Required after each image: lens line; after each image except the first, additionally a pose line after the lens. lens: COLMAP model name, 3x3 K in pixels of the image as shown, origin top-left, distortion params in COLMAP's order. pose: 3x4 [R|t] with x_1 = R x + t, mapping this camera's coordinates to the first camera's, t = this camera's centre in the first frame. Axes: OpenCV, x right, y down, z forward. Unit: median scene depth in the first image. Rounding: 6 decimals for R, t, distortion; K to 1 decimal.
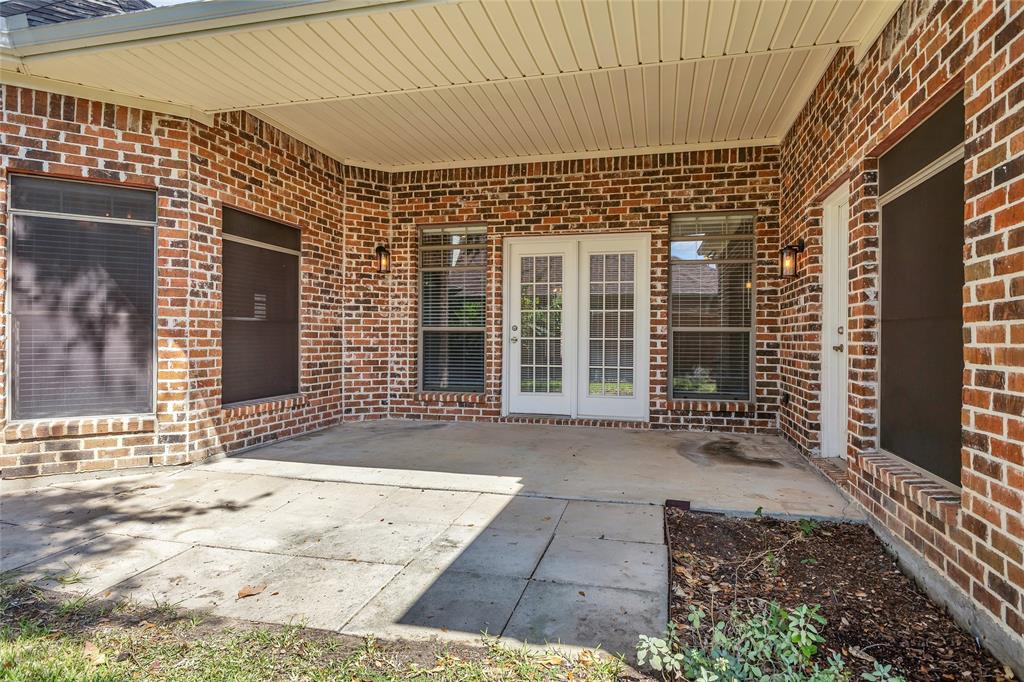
lens RADIAL K [[567.5, 0, 512.0], [0, 567.5, 341.0], [0, 0, 1]] dist [0.008184, 0.001079]
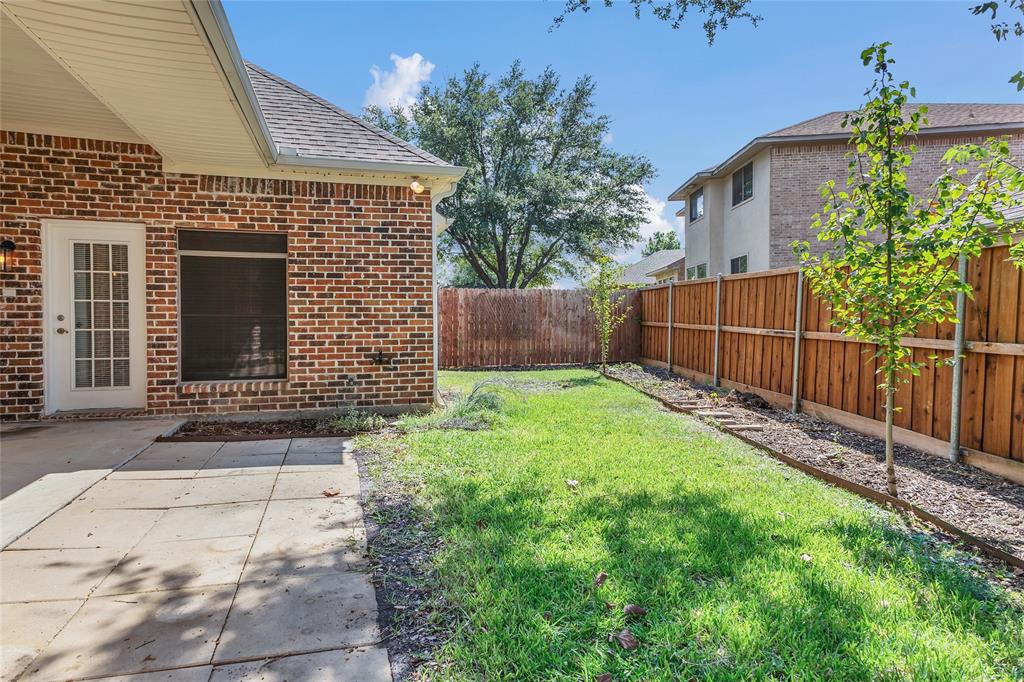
lens RADIAL K [[531.9, 0, 512.0], [0, 531.9, 341.0], [0, 0, 1]] dist [0.015806, -0.001827]
pose [[-0.520935, -0.042048, 0.852560, -1.124953], [-0.000104, 0.998789, 0.049197, -0.028271], [-0.853596, 0.025540, -0.520309, 0.768308]]
